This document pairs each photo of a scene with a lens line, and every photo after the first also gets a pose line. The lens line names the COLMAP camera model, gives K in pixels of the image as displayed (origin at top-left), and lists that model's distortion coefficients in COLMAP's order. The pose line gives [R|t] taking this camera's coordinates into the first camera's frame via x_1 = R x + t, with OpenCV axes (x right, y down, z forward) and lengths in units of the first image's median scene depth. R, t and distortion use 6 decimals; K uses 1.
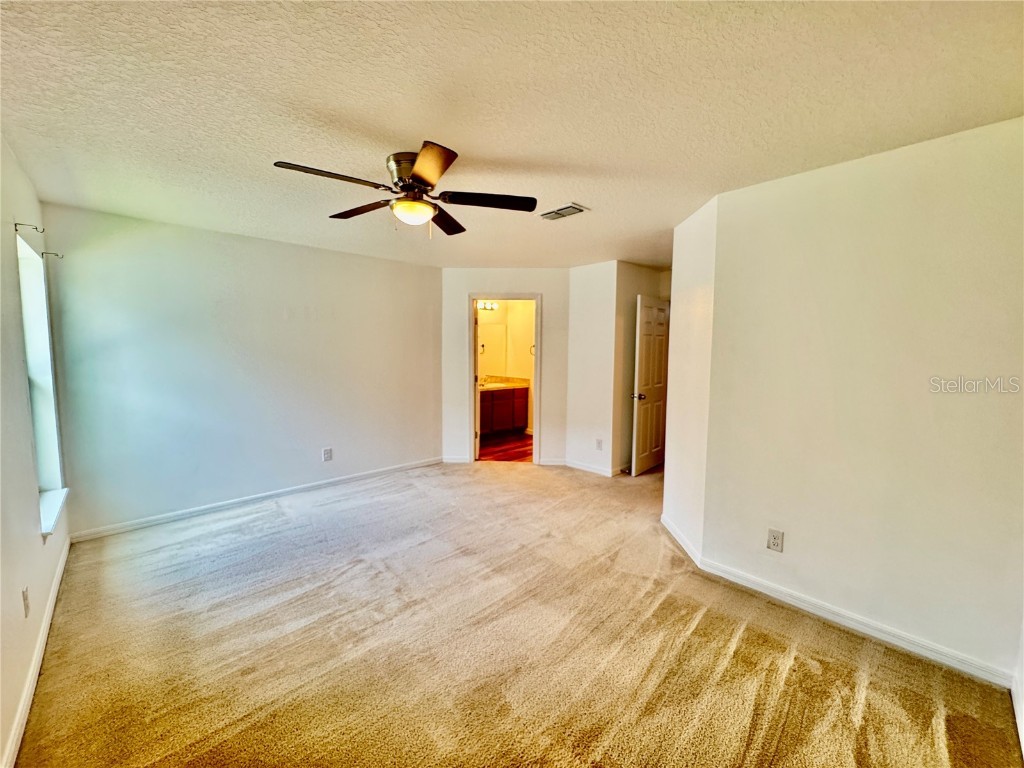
lens RADIAL K [[407.9, 0, 510.0], [0, 407.9, 382.2], [0, 0, 1]] dist [0.000936, 0.000227]
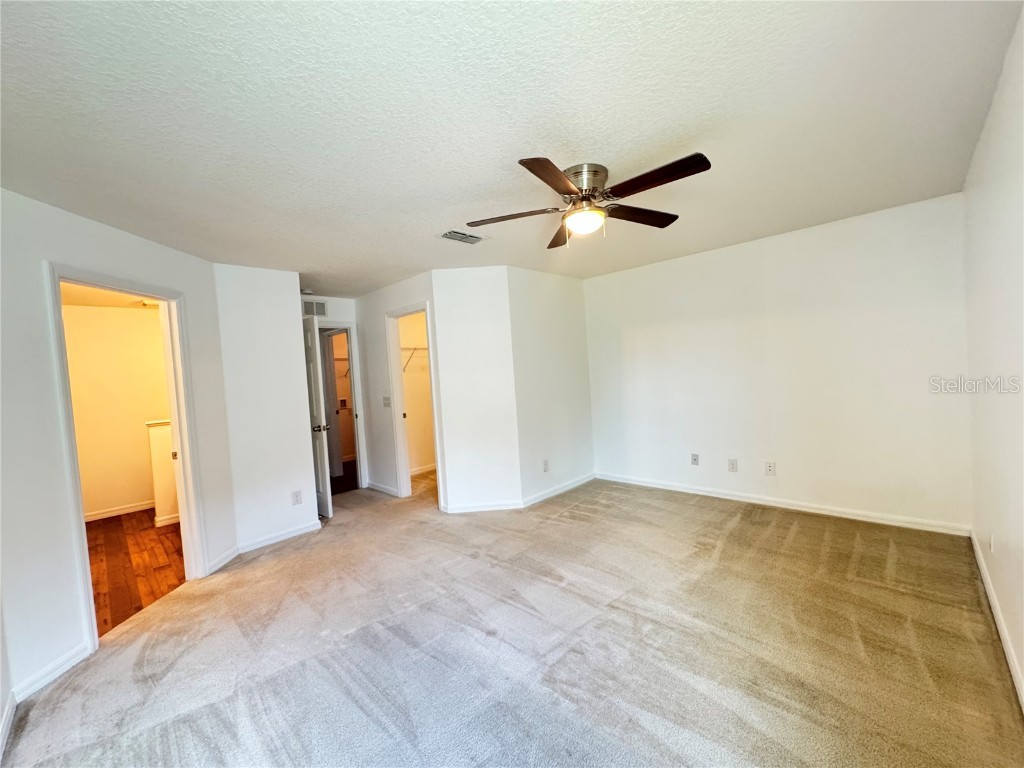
lens RADIAL K [[407.9, 0, 510.0], [0, 407.9, 382.2], [0, 0, 1]] dist [0.000936, 0.000227]
pose [[-0.033010, -0.042389, 0.998556, -0.789140], [0.145308, 0.988281, 0.046756, -0.061705], [-0.988836, 0.146641, -0.026463, 0.791783]]
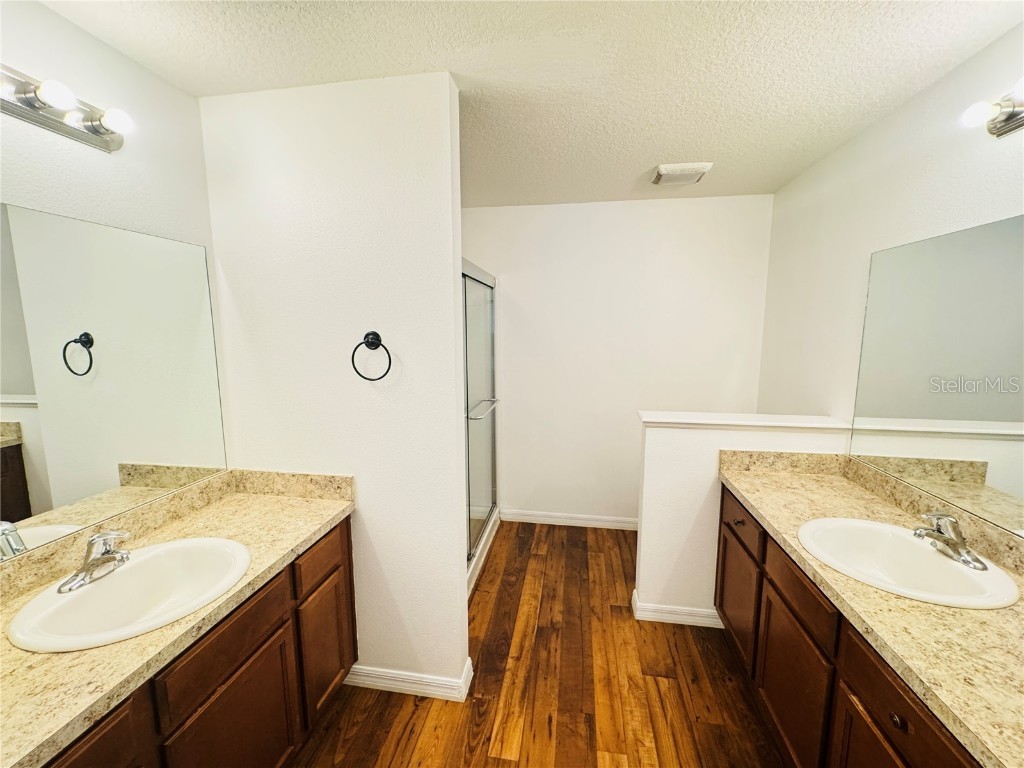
lens RADIAL K [[402.0, 0, 506.0], [0, 402.0, 385.9], [0, 0, 1]] dist [-0.013279, 0.000119]
pose [[0.803324, -0.093119, 0.588217, -0.026019], [0.061318, 0.995384, 0.073835, -0.145414], [-0.592377, -0.023246, 0.805326, 1.512395]]
